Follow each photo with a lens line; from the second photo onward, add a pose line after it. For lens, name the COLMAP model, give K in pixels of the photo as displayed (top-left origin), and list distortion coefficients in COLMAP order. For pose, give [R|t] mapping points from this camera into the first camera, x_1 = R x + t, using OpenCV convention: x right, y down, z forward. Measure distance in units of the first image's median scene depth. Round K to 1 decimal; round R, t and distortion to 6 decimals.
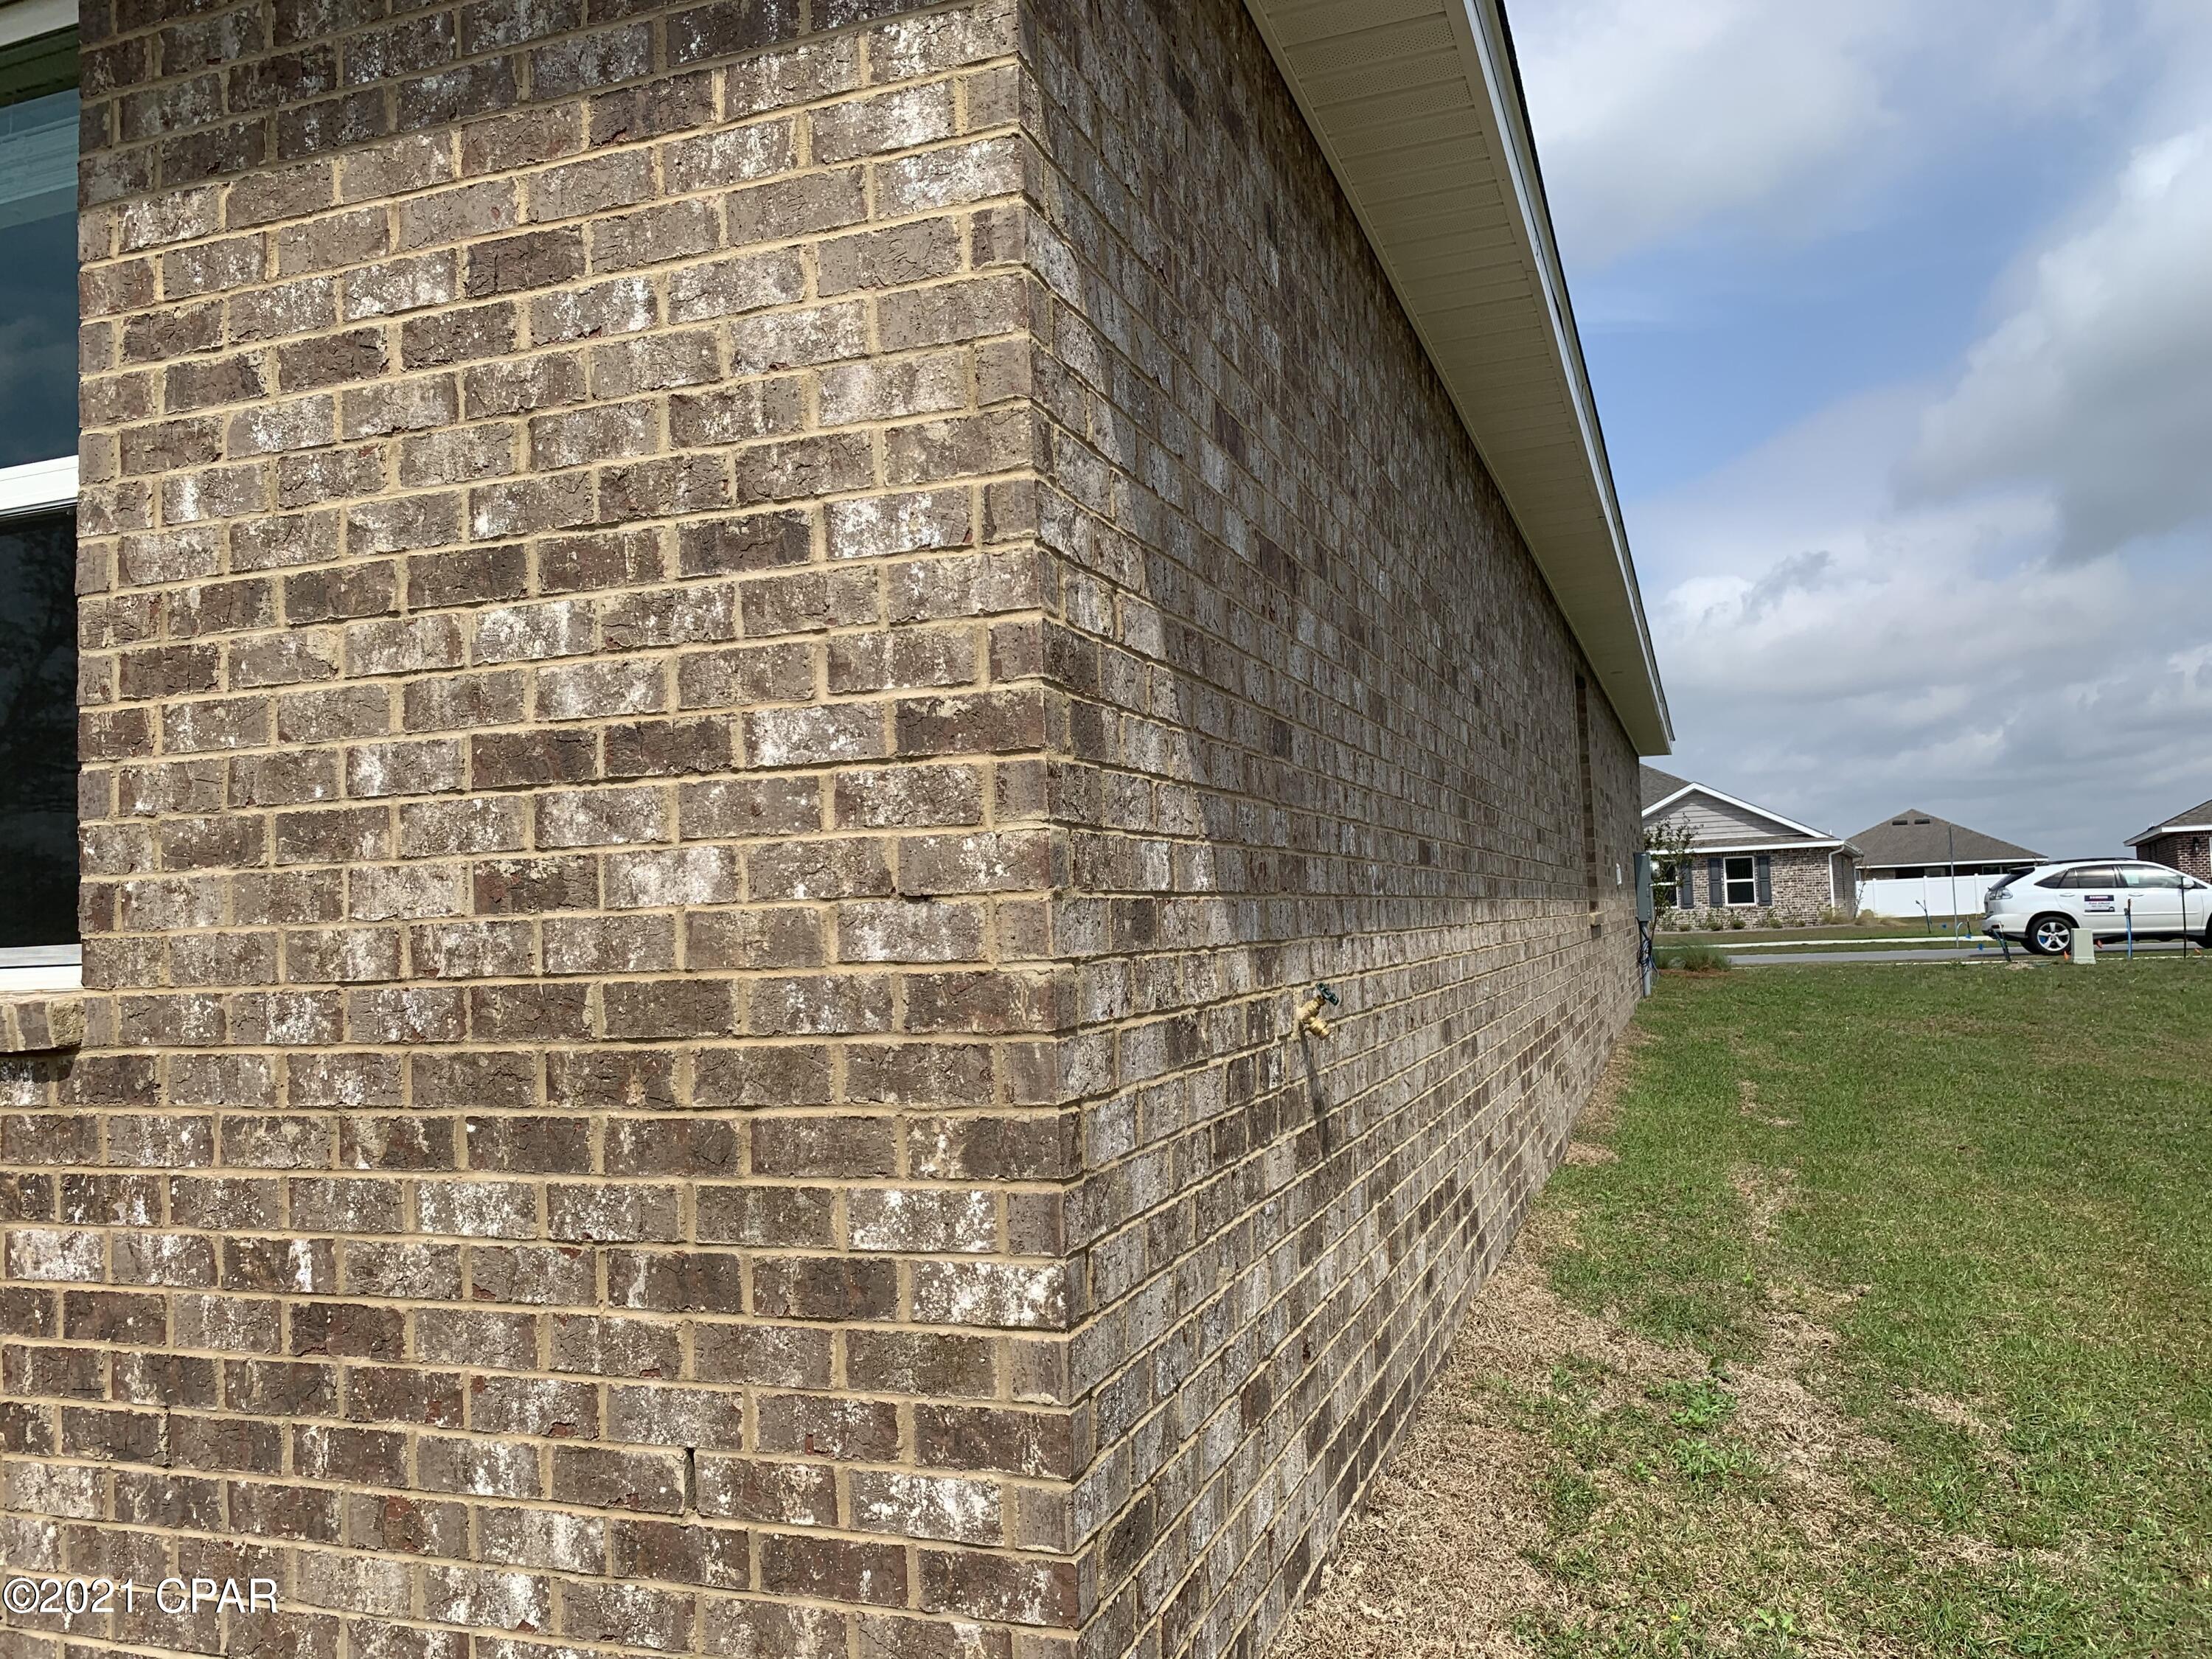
lens RADIAL K [[1704.2, 0, 1105.5], [0, 1704.2, 830.2], [0, 0, 1]] dist [0.046628, -0.042106]
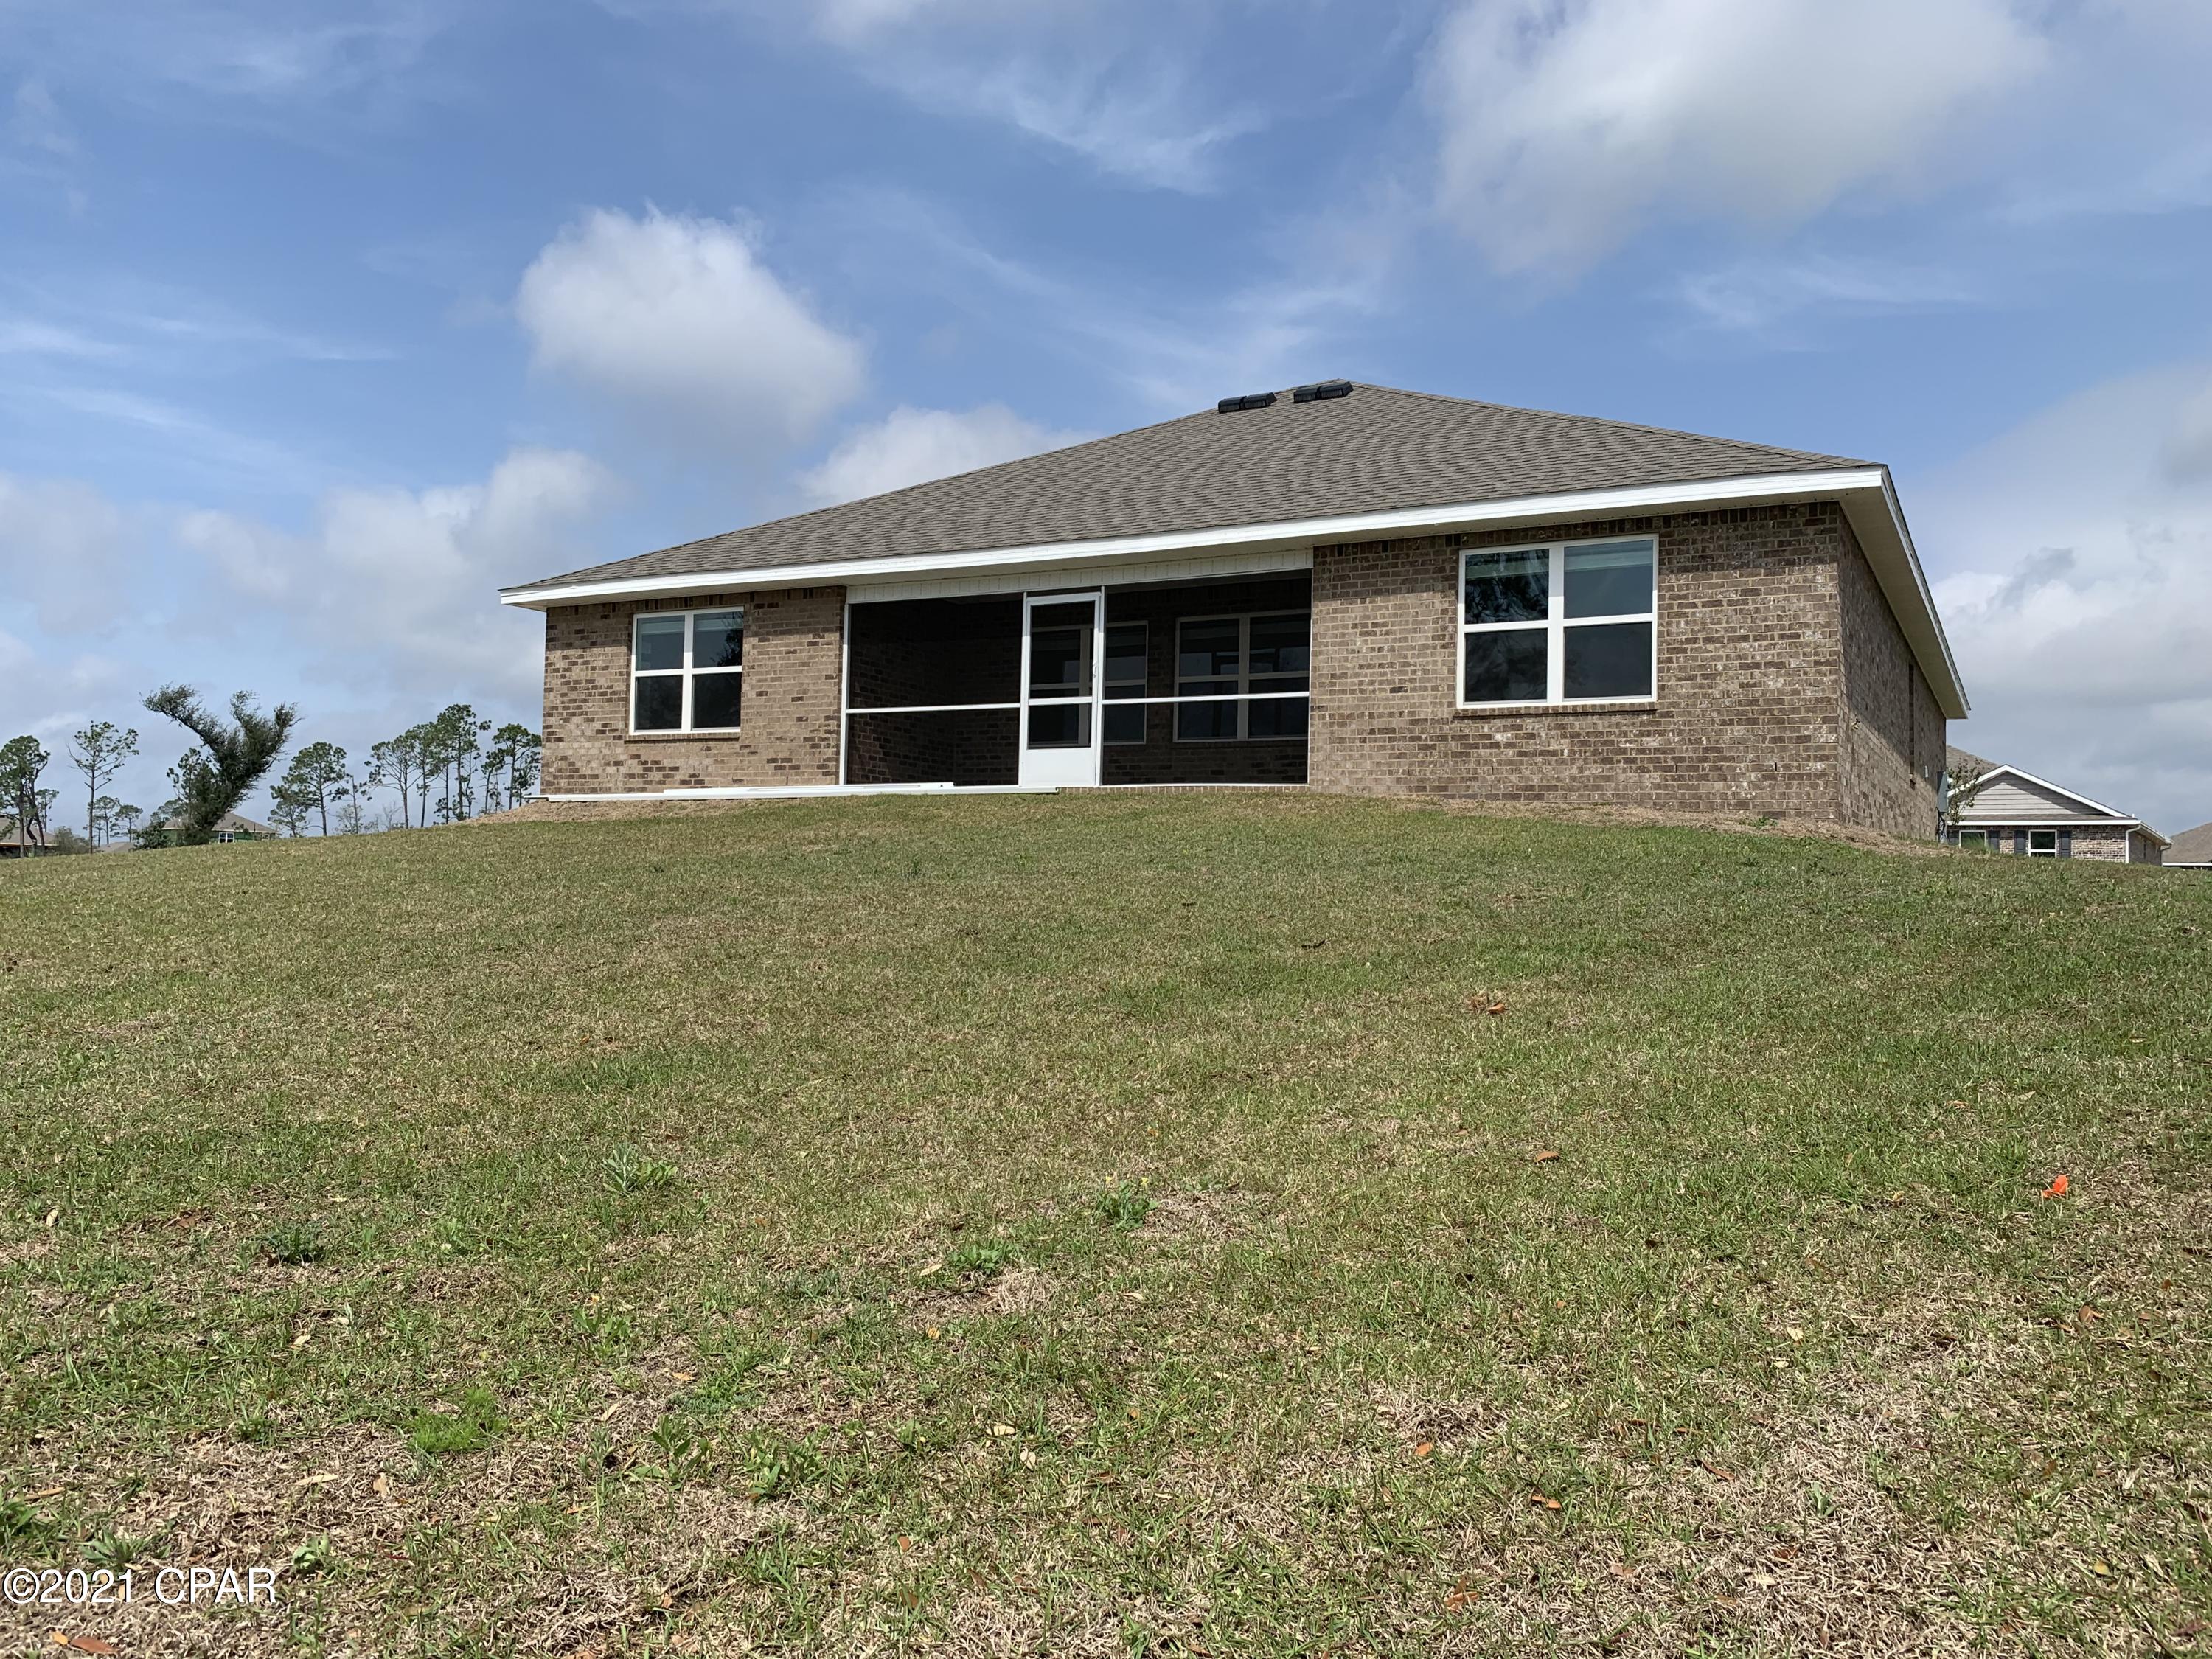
lens RADIAL K [[1704.2, 0, 1156.3], [0, 1704.2, 802.1], [0, 0, 1]] dist [0.046628, -0.042106]
pose [[0.989119, 0.053556, -0.137021, -1.670576], [-0.053491, 0.998560, 0.004160, 0.584498], [0.137046, 0.003214, 0.990559, -5.941897]]
